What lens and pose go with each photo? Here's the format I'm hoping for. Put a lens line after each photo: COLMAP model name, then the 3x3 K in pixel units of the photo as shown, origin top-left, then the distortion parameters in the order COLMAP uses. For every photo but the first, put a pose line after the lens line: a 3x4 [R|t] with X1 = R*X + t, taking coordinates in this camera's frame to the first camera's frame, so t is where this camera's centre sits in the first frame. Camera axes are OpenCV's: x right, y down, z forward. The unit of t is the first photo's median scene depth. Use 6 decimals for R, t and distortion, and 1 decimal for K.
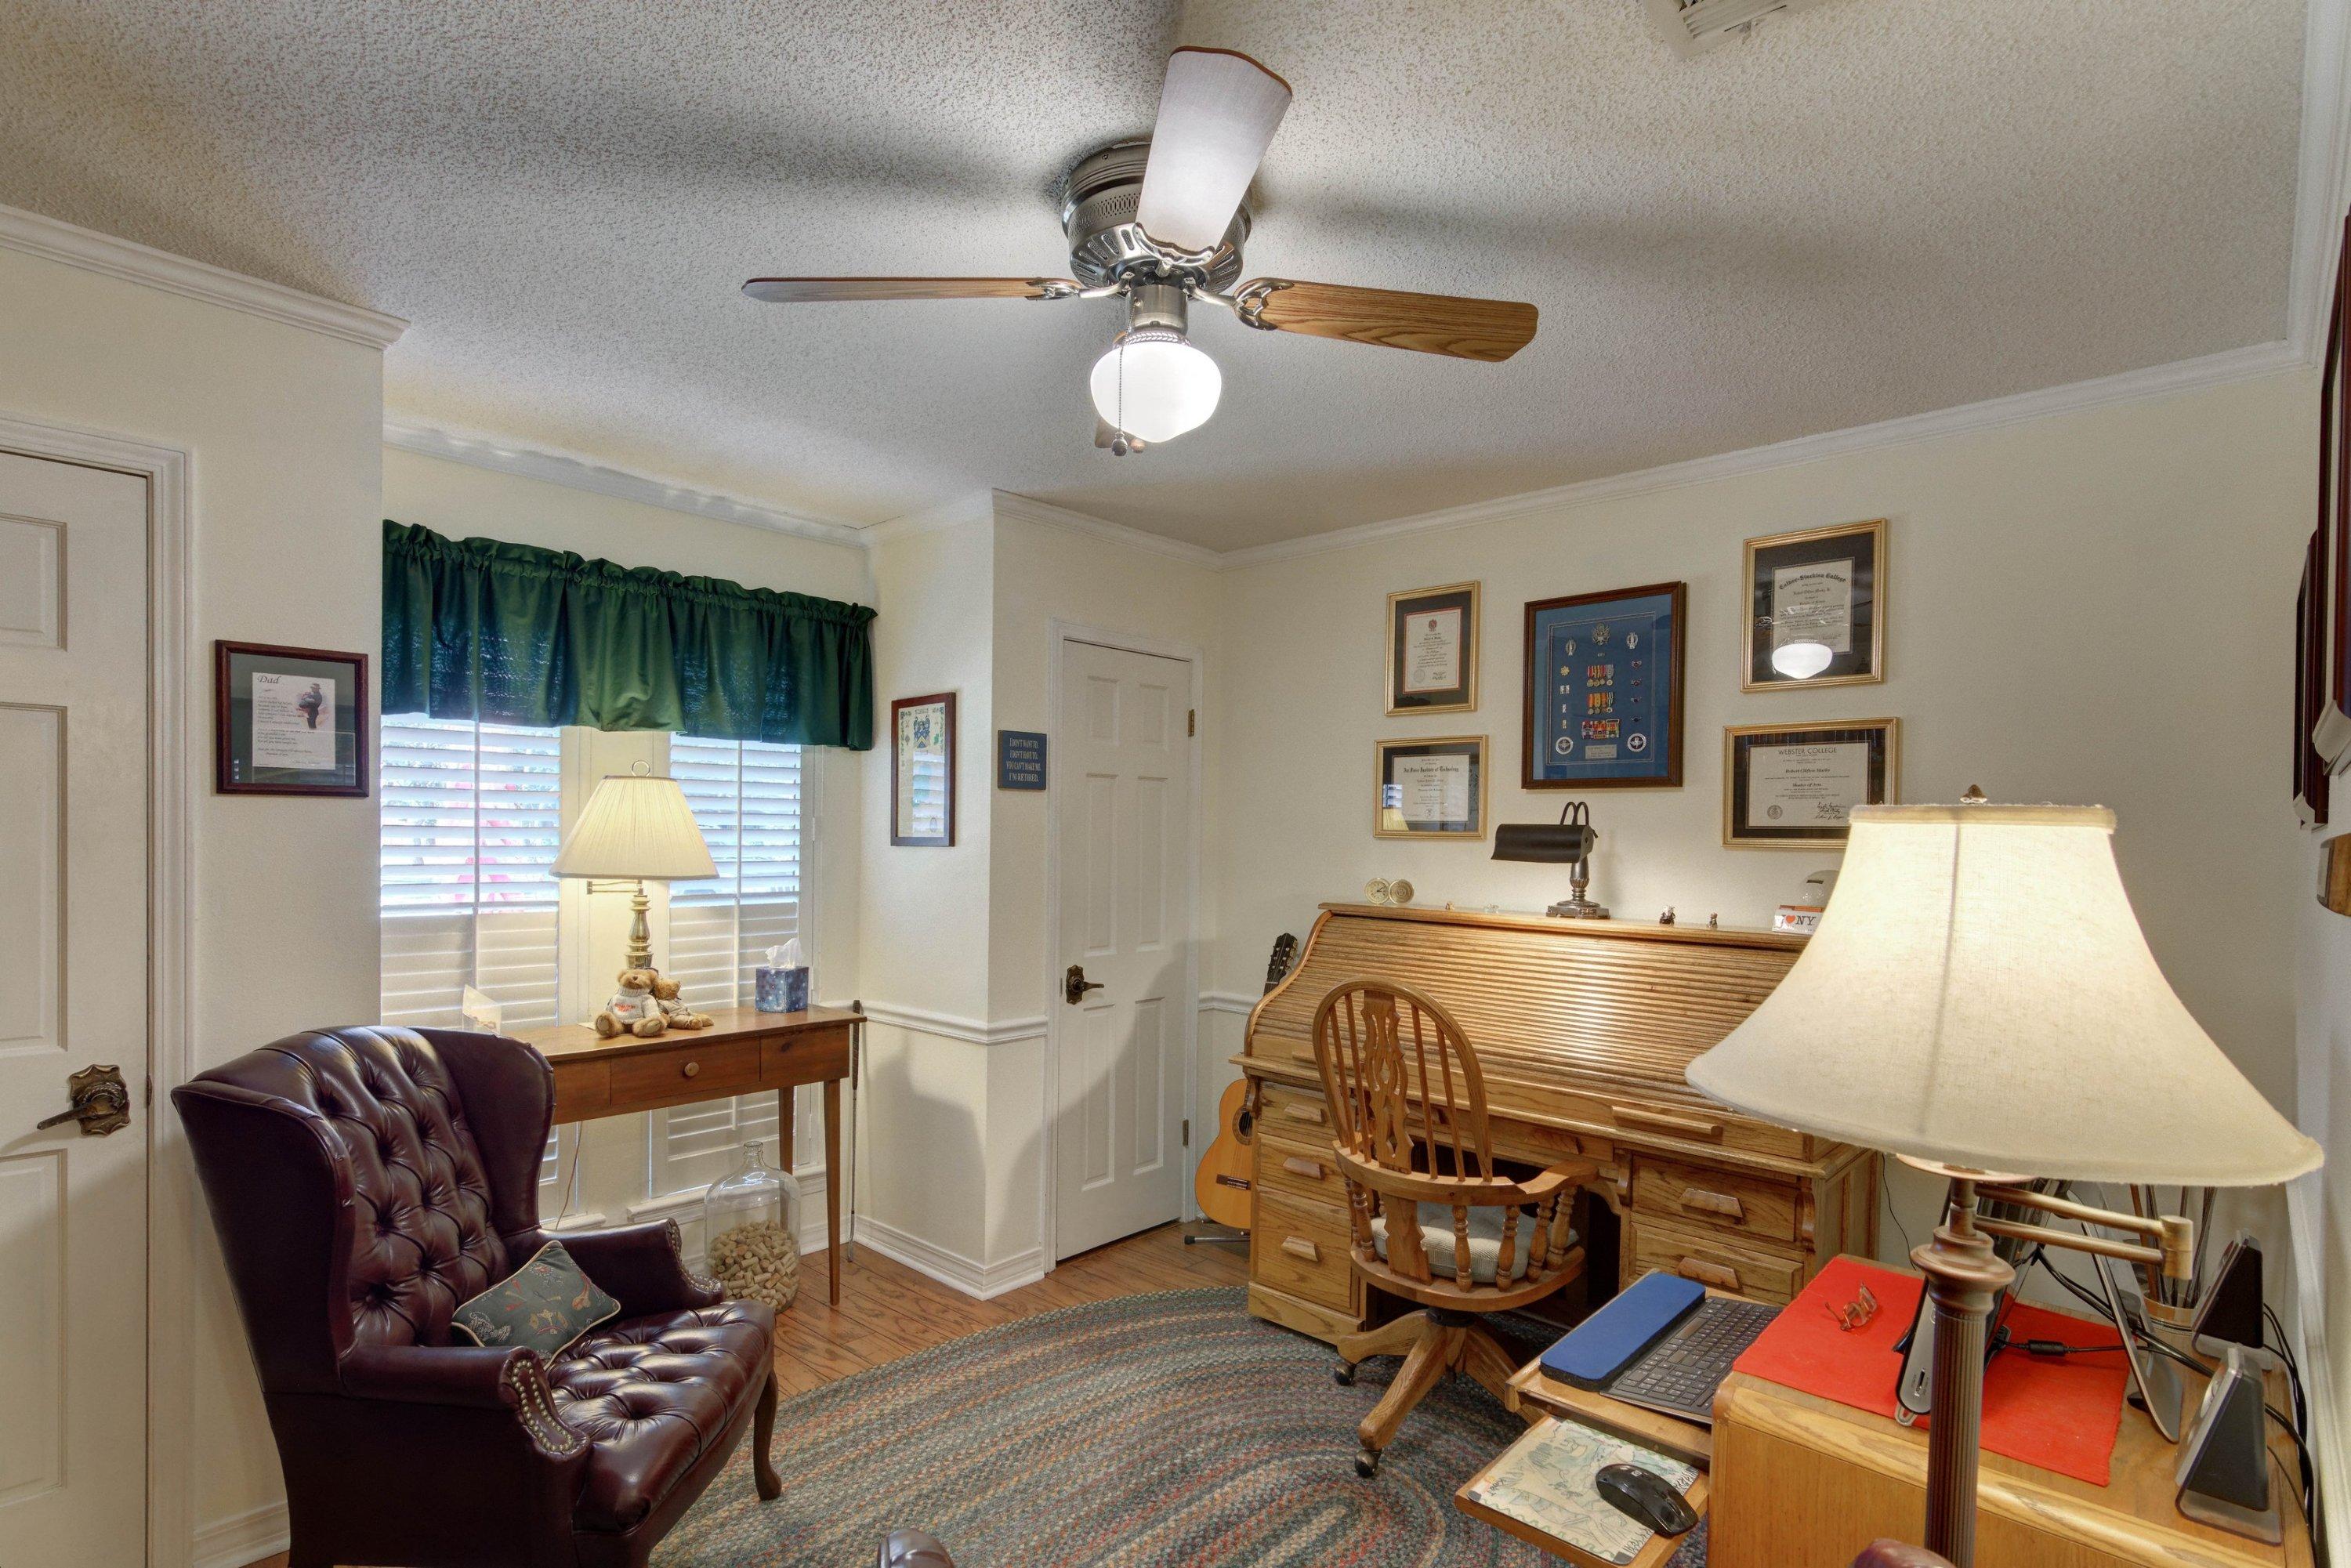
lens RADIAL K [[1151.1, 0, 1175.1], [0, 1151.1, 848.3], [0, 0, 1]] dist [-0.043908, -0.000040]
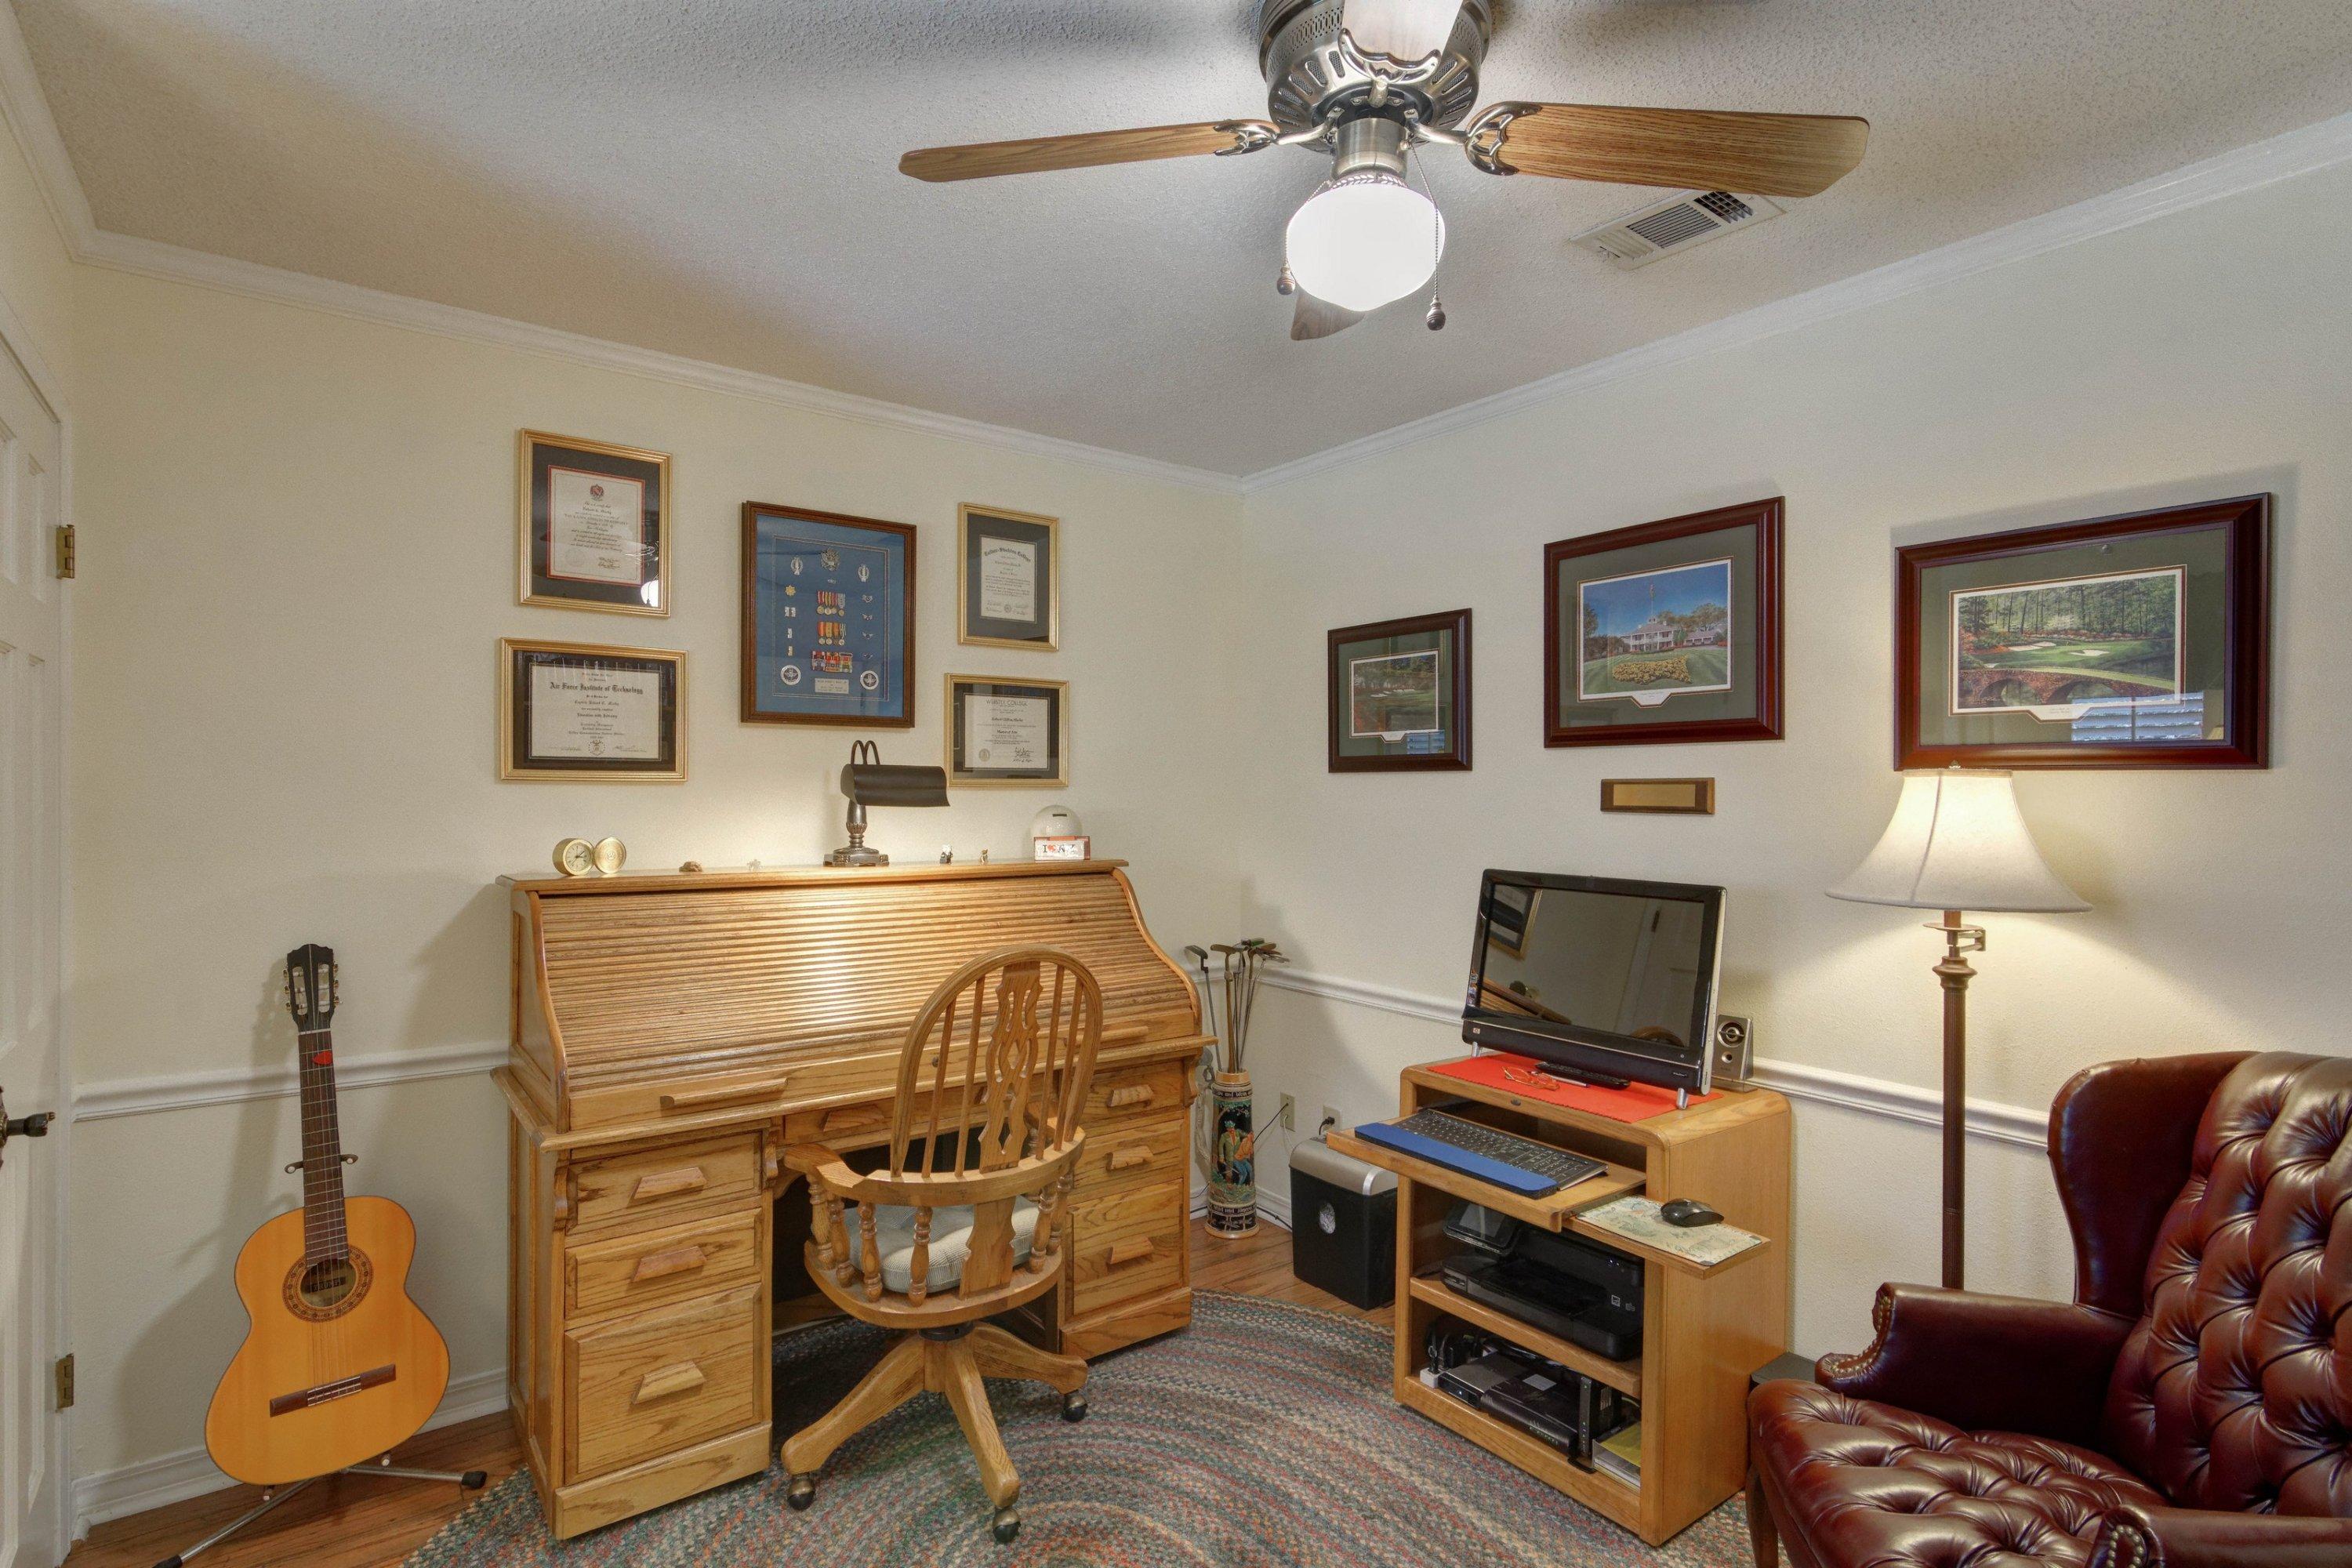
lens RADIAL K [[1143.9, 0, 1176.0], [0, 1143.9, 784.0], [0, 0, 1]] dist [0.002870, -0.000040]
pose [[0.167677, -0.017006, 0.985695, -0.524401], [0.002890, 0.999855, 0.016759, -0.020847], [-0.985838, 0.000039, 0.167702, 0.599315]]
